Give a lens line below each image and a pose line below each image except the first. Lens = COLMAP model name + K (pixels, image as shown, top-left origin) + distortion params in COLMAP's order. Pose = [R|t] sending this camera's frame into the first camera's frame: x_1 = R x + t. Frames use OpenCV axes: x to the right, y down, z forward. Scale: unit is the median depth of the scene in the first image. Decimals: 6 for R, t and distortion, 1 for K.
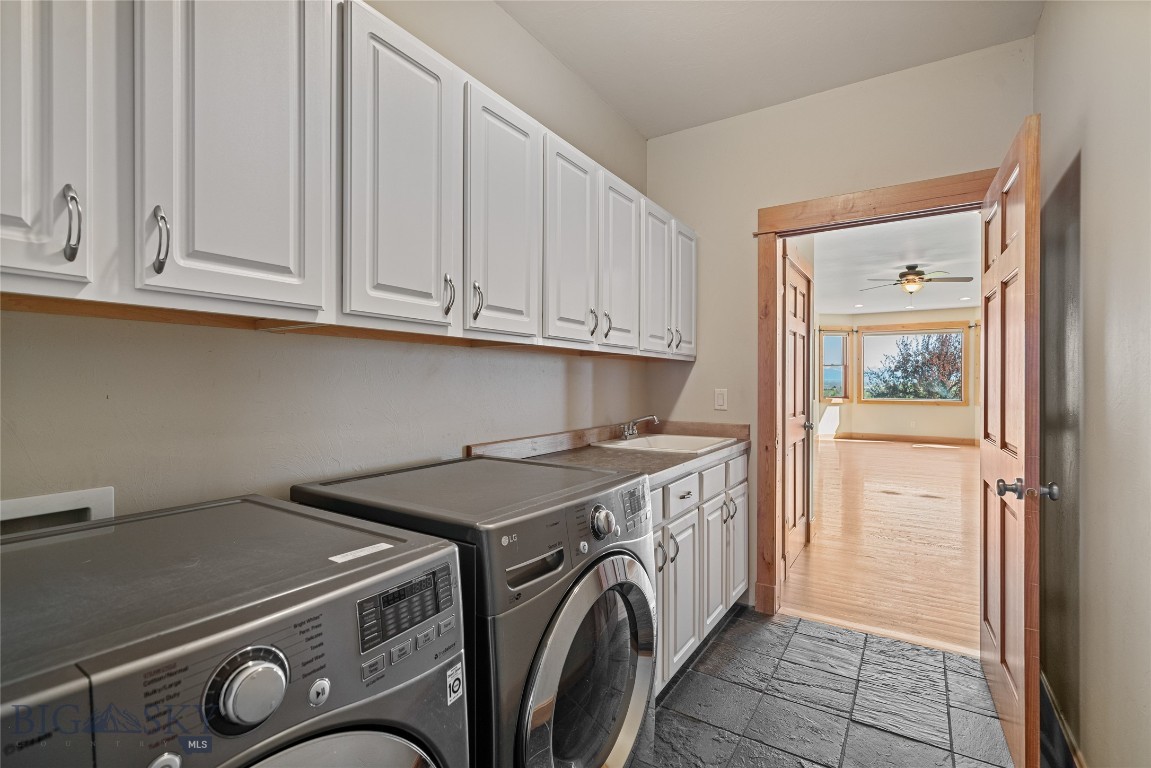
lens RADIAL K [[524.1, 0, 572.2], [0, 524.1, 386.5], [0, 0, 1]] dist [0.001453, 0.000077]
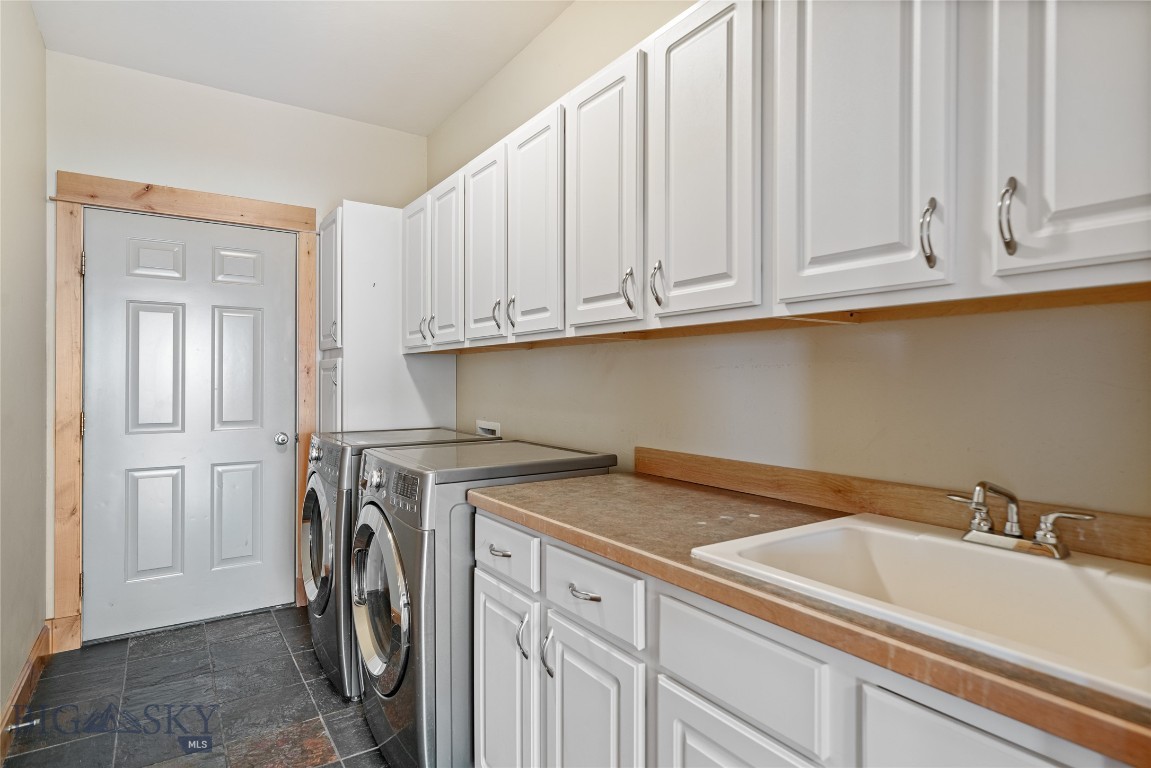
lens RADIAL K [[612.1, 0, 573.3], [0, 612.1, 380.2], [0, 0, 1]] dist [-0.006148, 0.000062]
pose [[-0.395170, 0.003097, -0.918603, 0.722418], [-0.004040, 0.999979, 0.005110, -0.008792], [0.918599, 0.005730, -0.395150, 1.147727]]
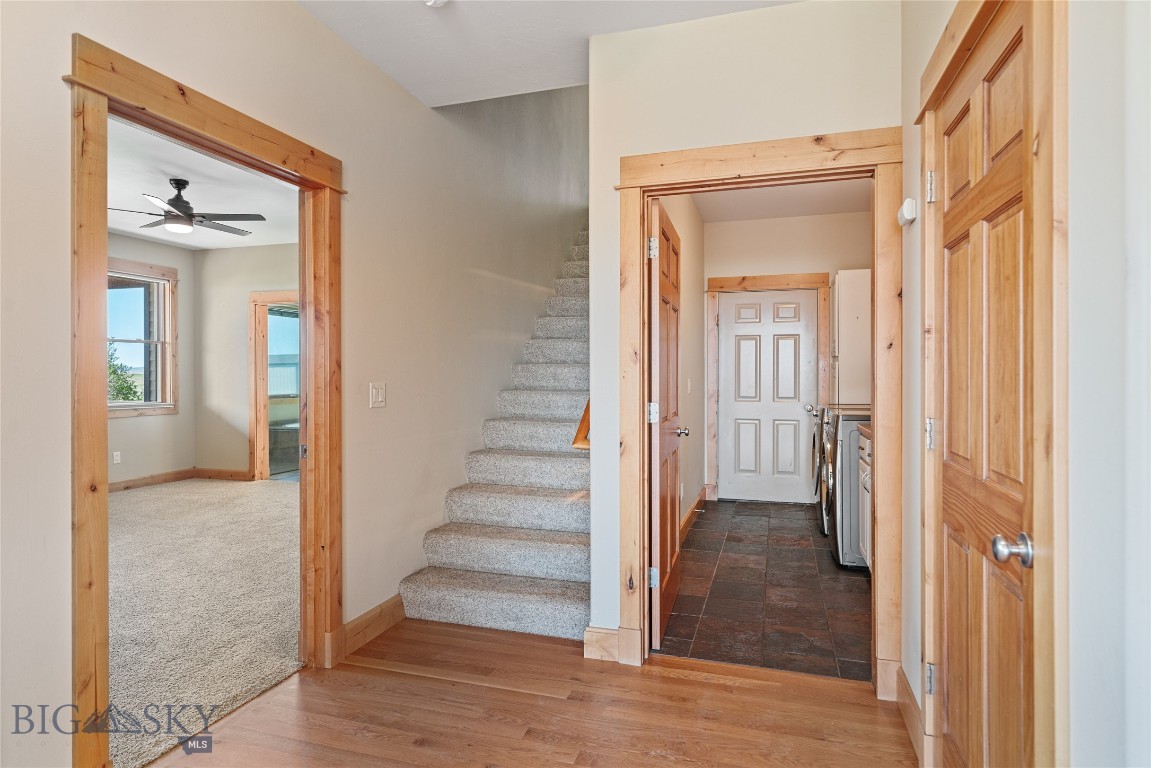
lens RADIAL K [[629.4, 0, 576.1], [0, 629.4, 378.7], [0, 0, 1]] dist [-0.001350, 0.000017]
pose [[-0.963747, 0.007261, -0.266718, 1.019661], [0.004212, 0.999919, 0.012001, -0.013140], [0.266784, 0.010443, -0.963700, 1.694117]]
